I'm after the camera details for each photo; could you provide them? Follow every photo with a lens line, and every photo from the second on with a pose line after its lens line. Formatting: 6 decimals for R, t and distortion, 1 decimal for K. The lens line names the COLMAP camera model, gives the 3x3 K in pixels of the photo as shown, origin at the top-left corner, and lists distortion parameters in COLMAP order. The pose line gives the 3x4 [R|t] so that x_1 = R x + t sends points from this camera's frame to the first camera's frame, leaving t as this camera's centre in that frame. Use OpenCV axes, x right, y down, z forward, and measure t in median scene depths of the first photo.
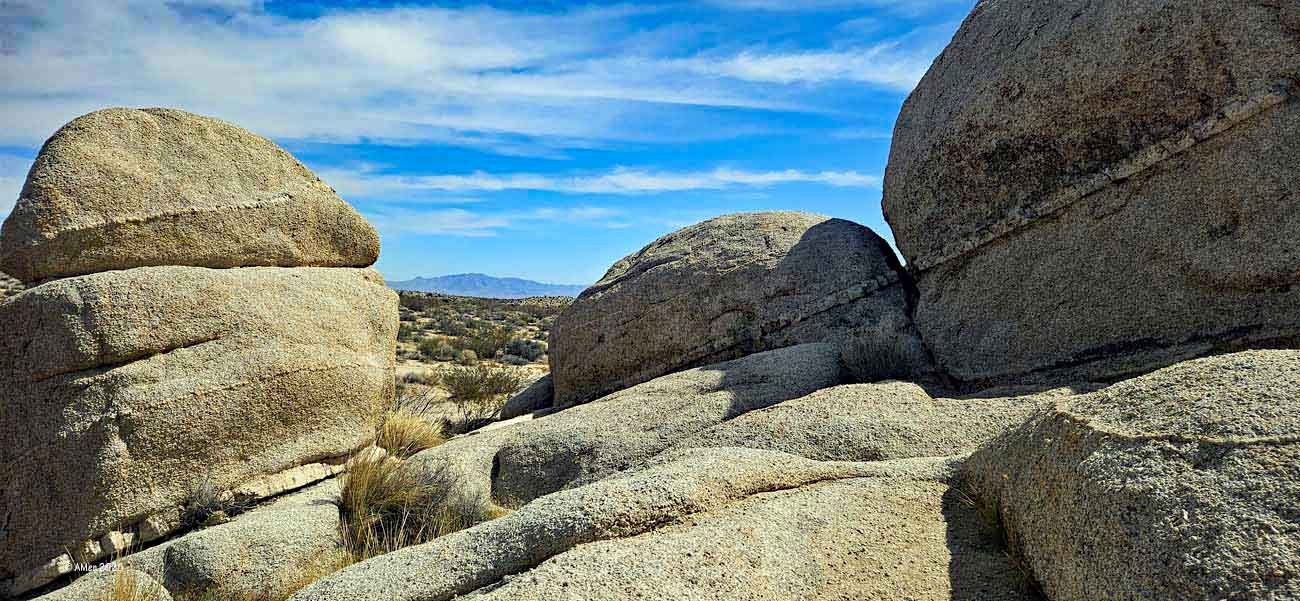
lens RADIAL K [[855.1, 0, 652.0], [0, 855.1, 288.5], [0, 0, 1]] dist [0.092128, -0.082157]
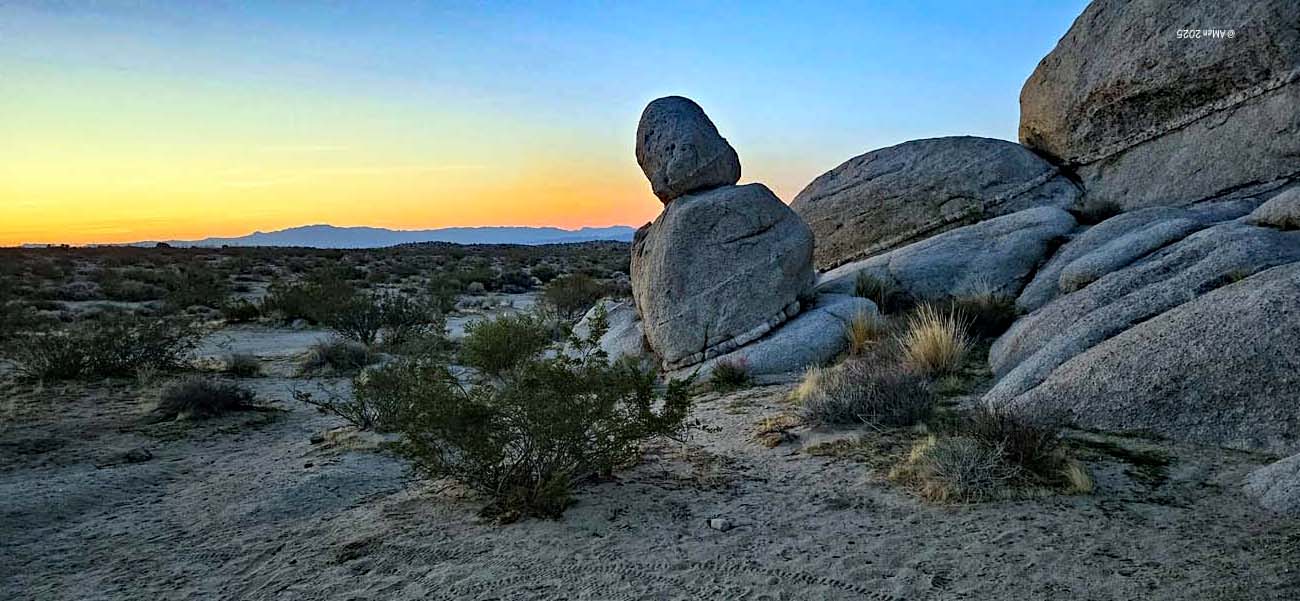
lens RADIAL K [[855.1, 0, 652.0], [0, 855.1, 288.5], [0, 0, 1]] dist [0.092128, -0.082157]
pose [[0.983376, -0.075610, 0.165089, -0.895190], [0.063393, 0.994931, 0.078067, 0.038260], [-0.170155, -0.066303, 0.983184, -0.647283]]
